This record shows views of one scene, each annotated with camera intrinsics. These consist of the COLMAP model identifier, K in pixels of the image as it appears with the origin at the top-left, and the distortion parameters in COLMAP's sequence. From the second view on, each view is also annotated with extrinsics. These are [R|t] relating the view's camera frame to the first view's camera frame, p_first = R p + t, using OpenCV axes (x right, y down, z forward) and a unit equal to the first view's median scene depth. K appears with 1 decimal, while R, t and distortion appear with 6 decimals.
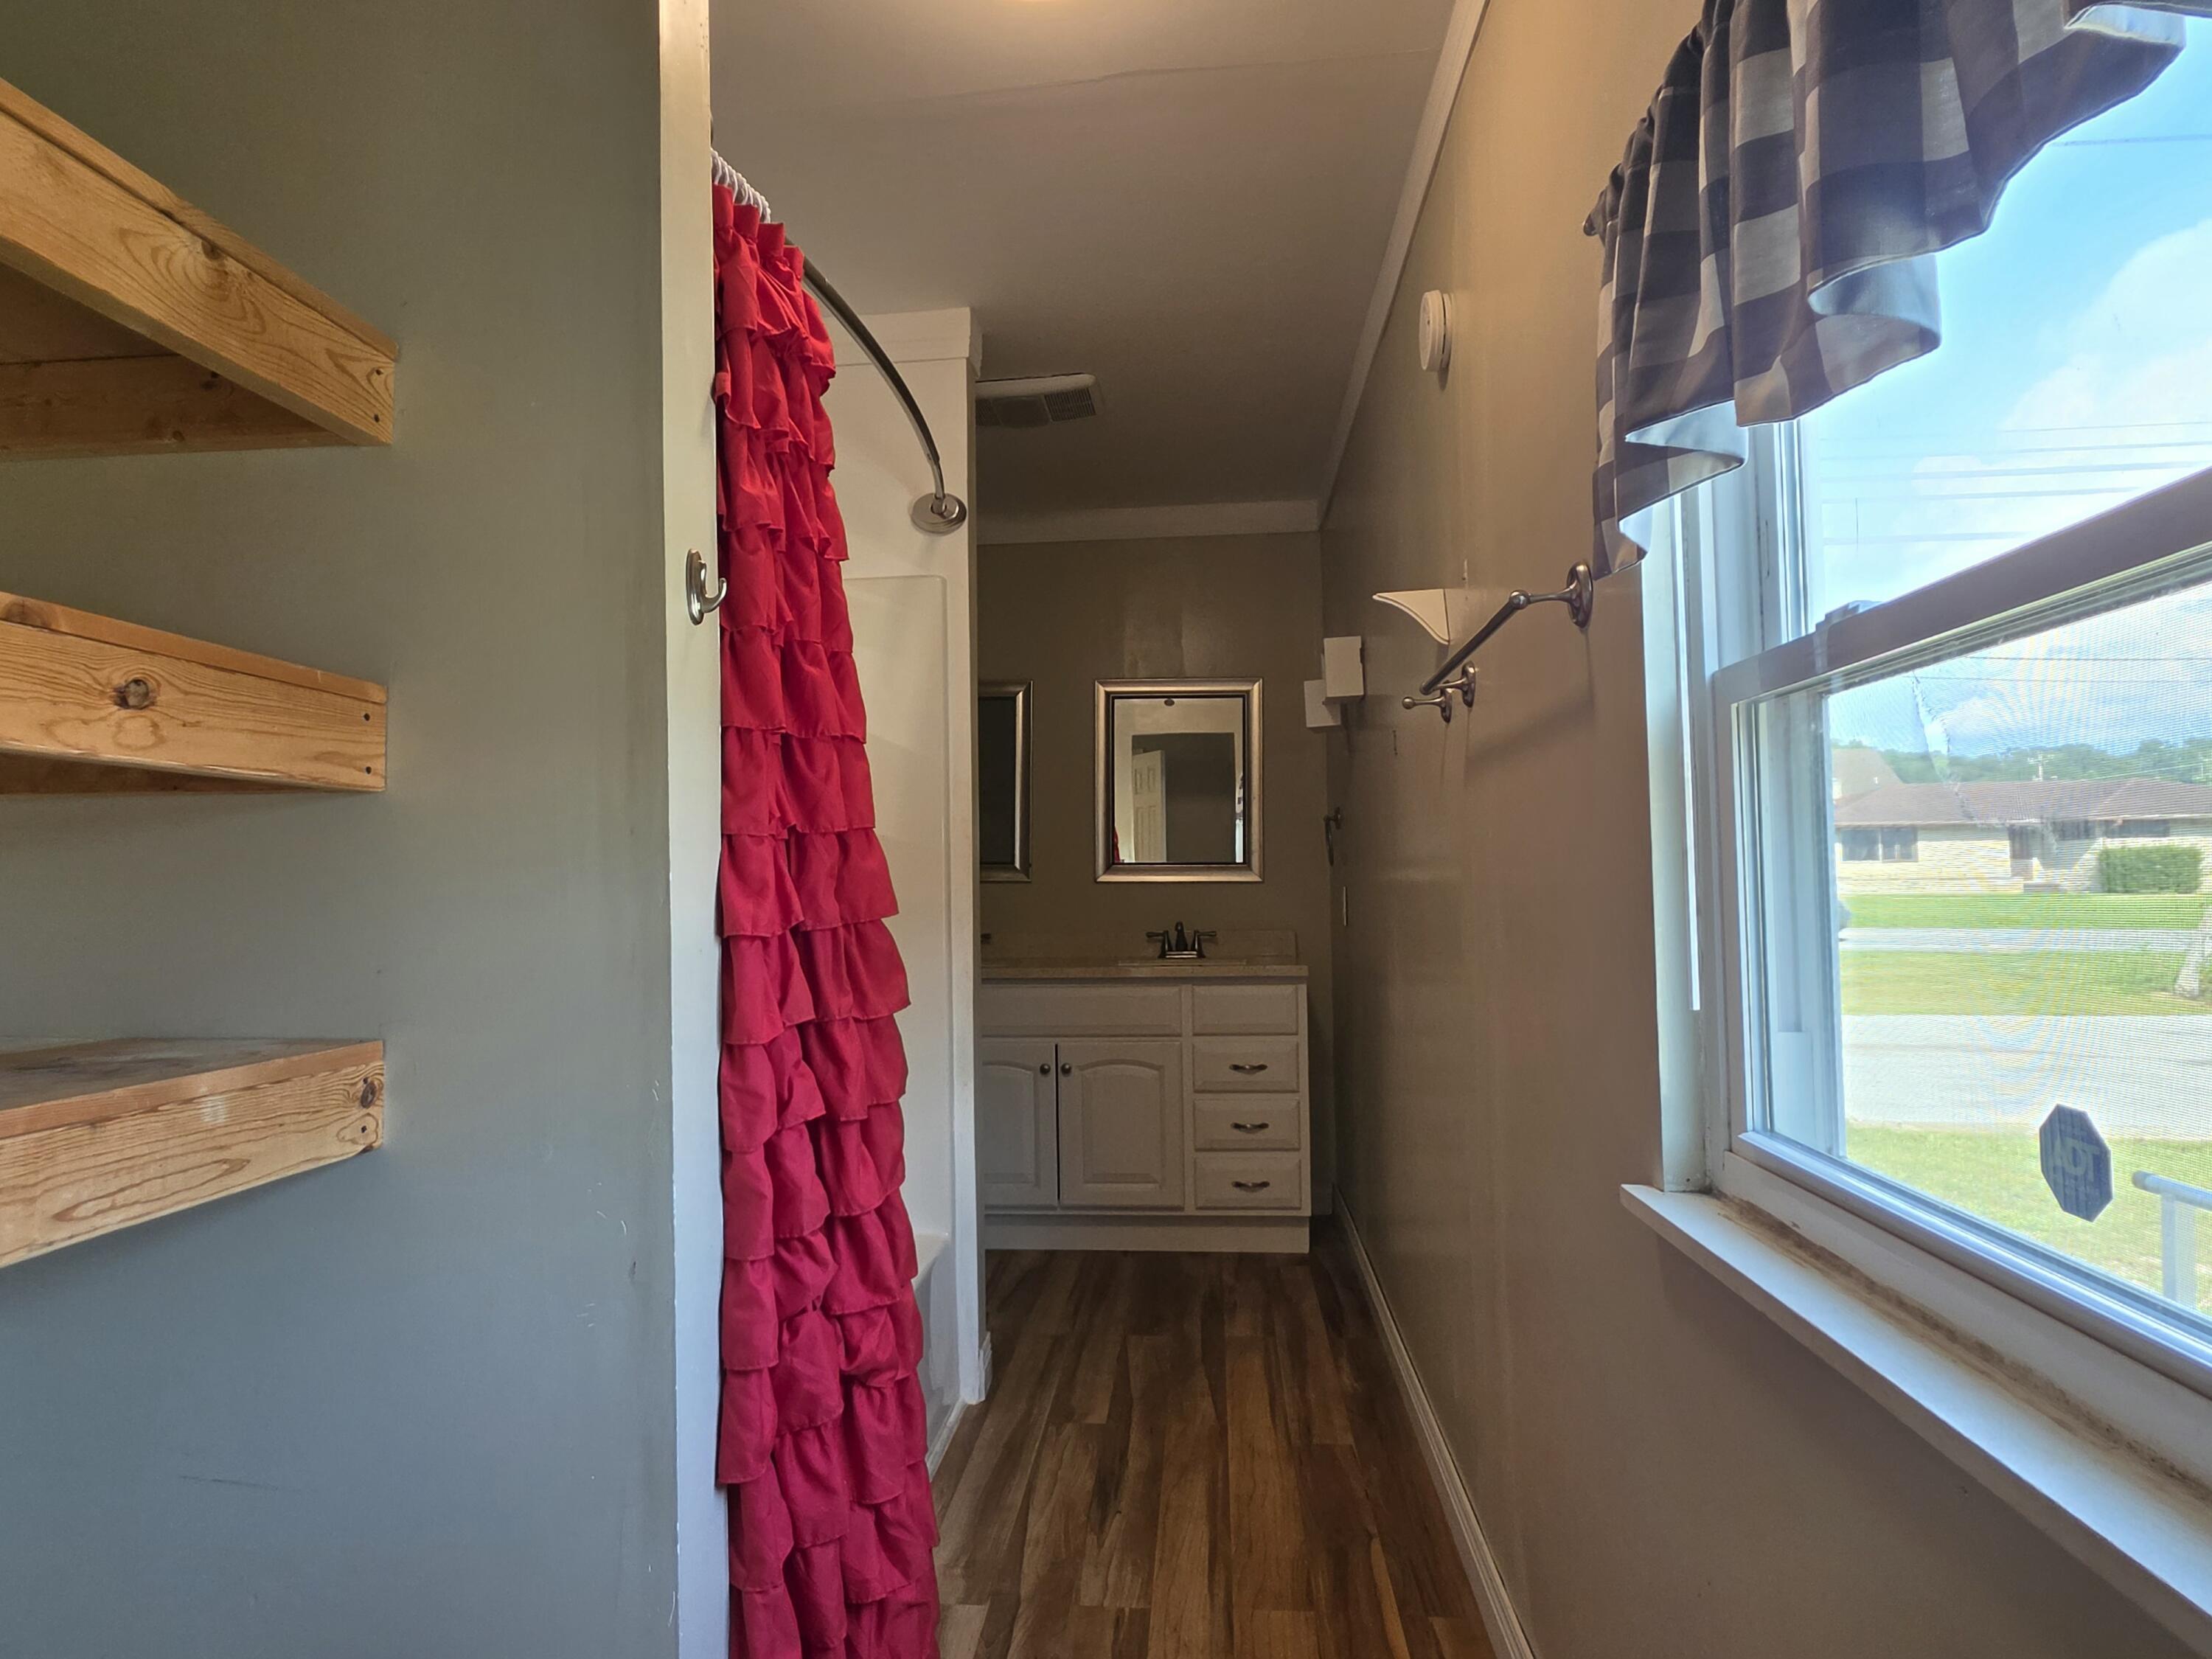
lens RADIAL K [[1282.6, 0, 1107.6], [0, 1282.6, 843.1], [0, 0, 1]] dist [-0.008643, 0.003899]
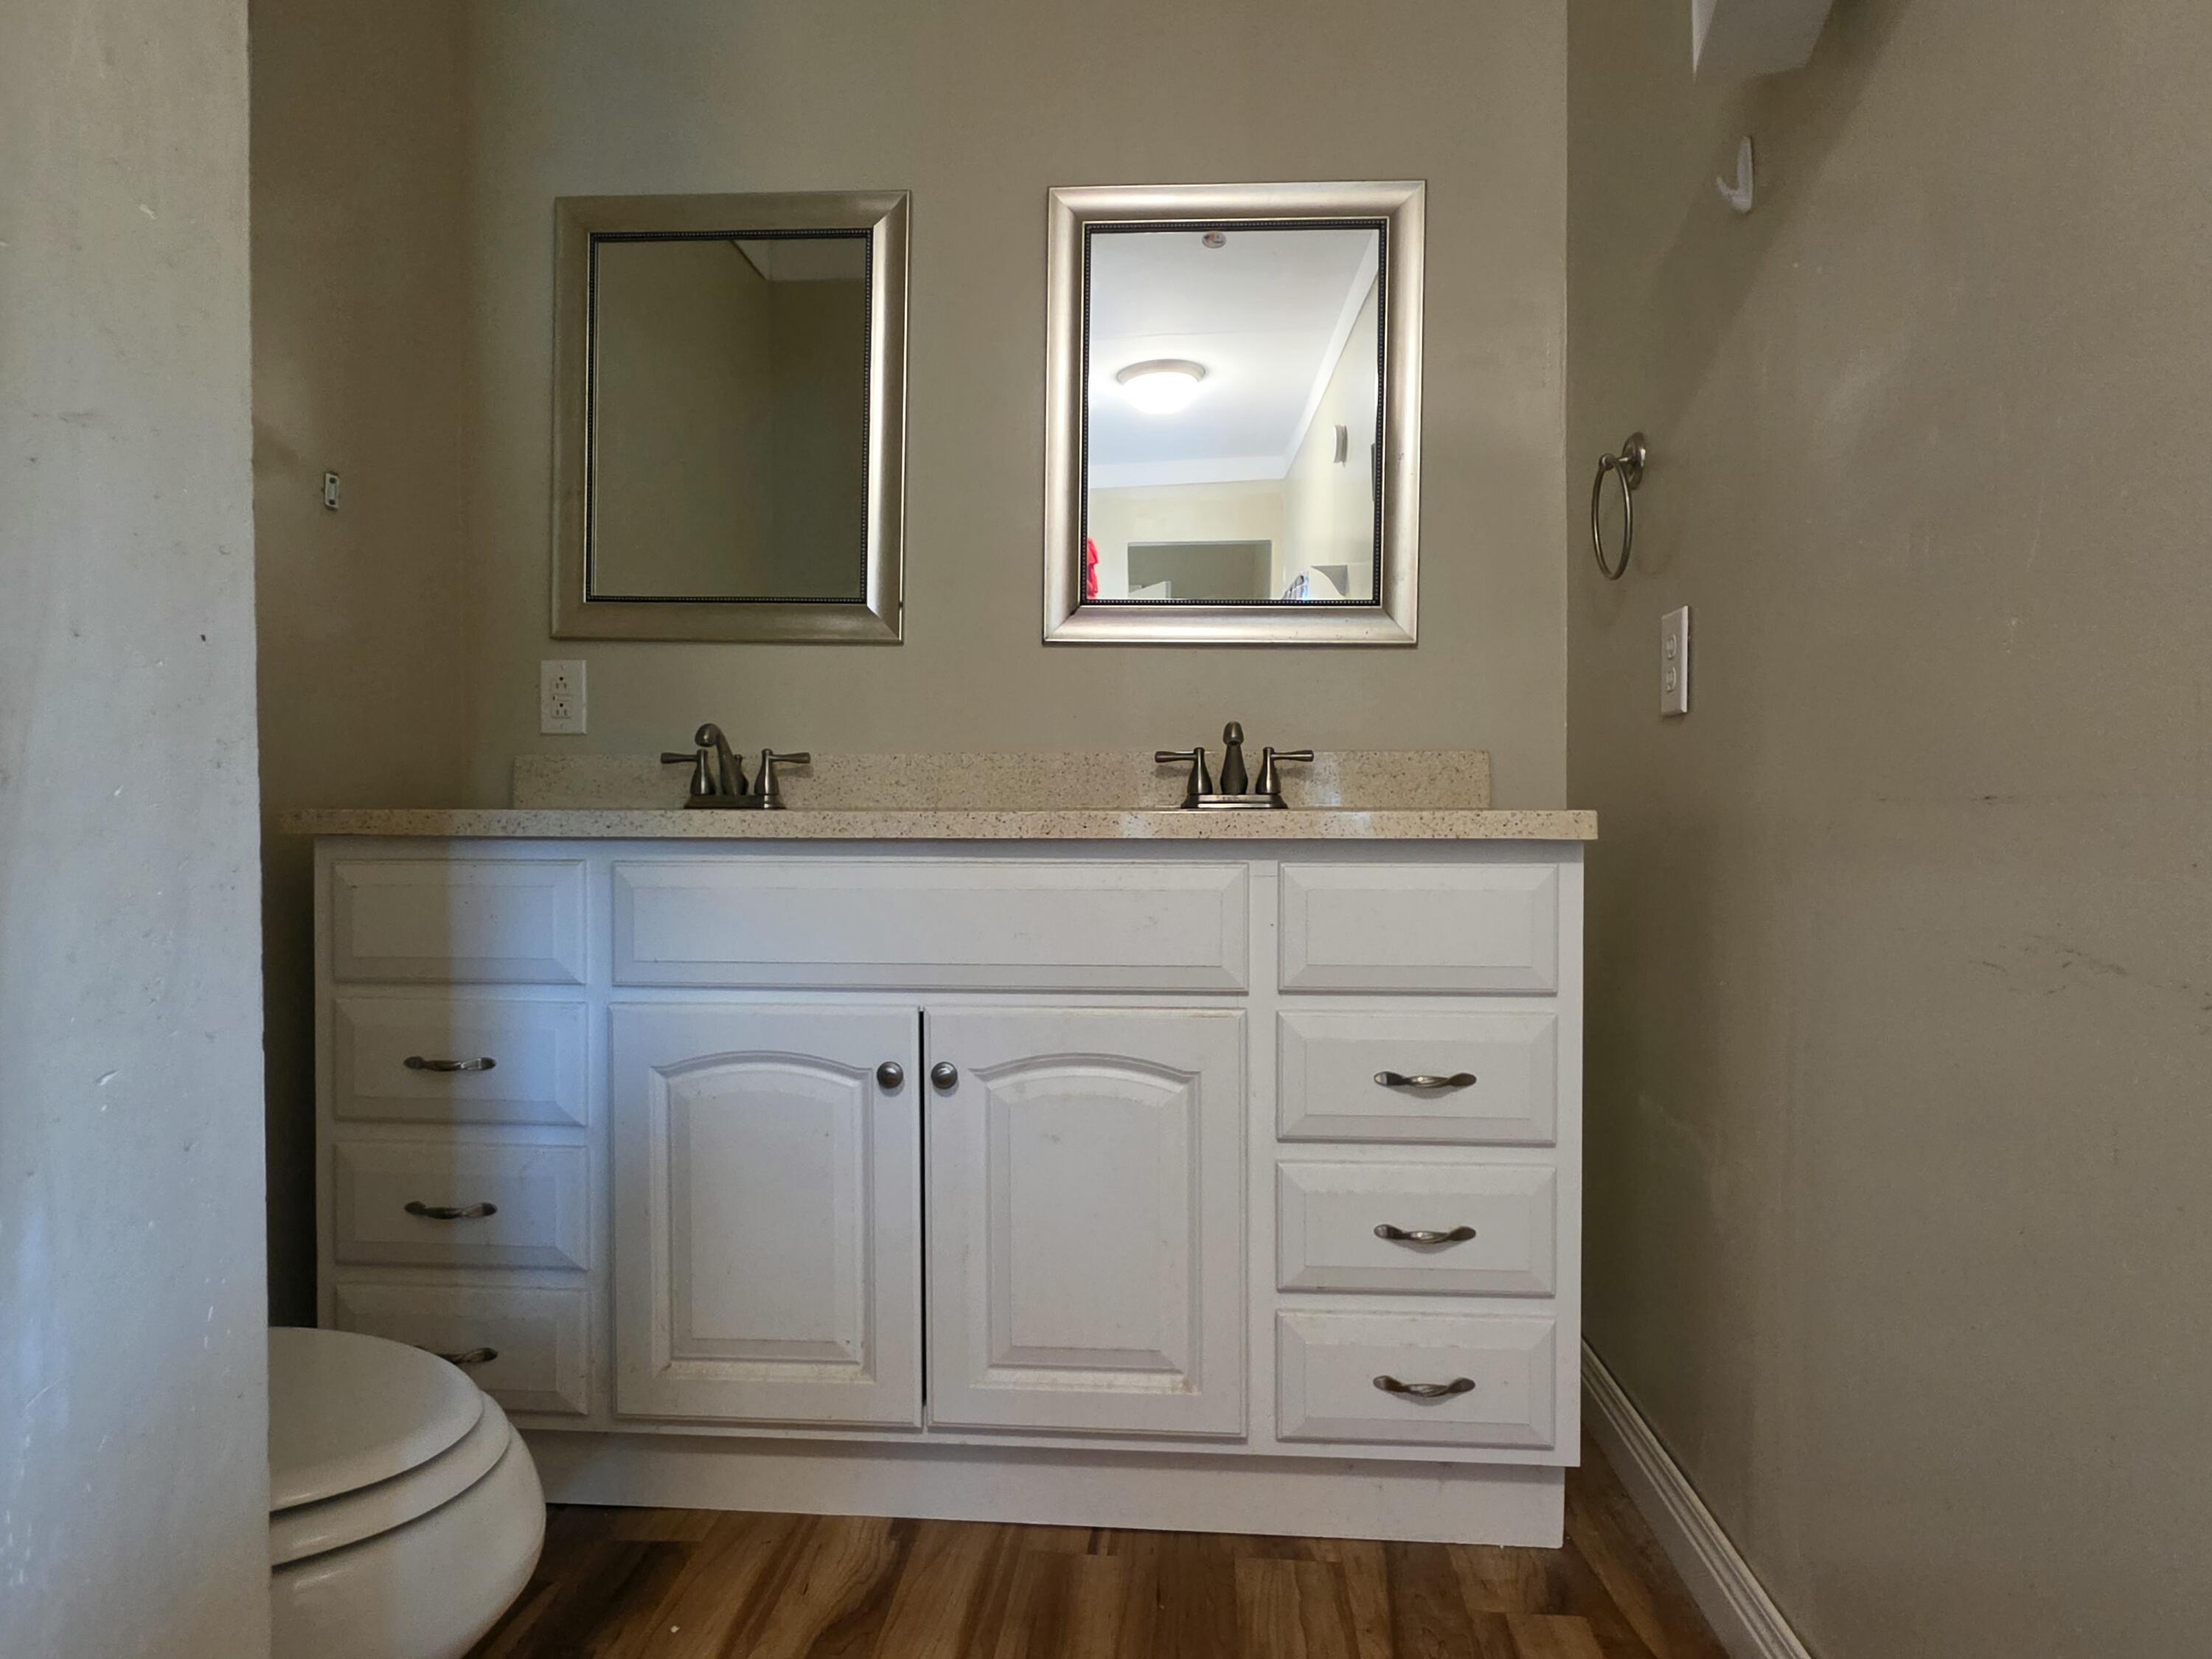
lens RADIAL K [[1282.6, 0, 1108.6], [0, 1282.6, 816.2], [0, 0, 1]] dist [-0.008643, 0.003899]
pose [[0.999846, 0.014673, 0.009656, 0.011411], [-0.015086, 0.998911, 0.044161, 0.080868], [-0.008998, -0.044300, 0.998978, 0.619289]]
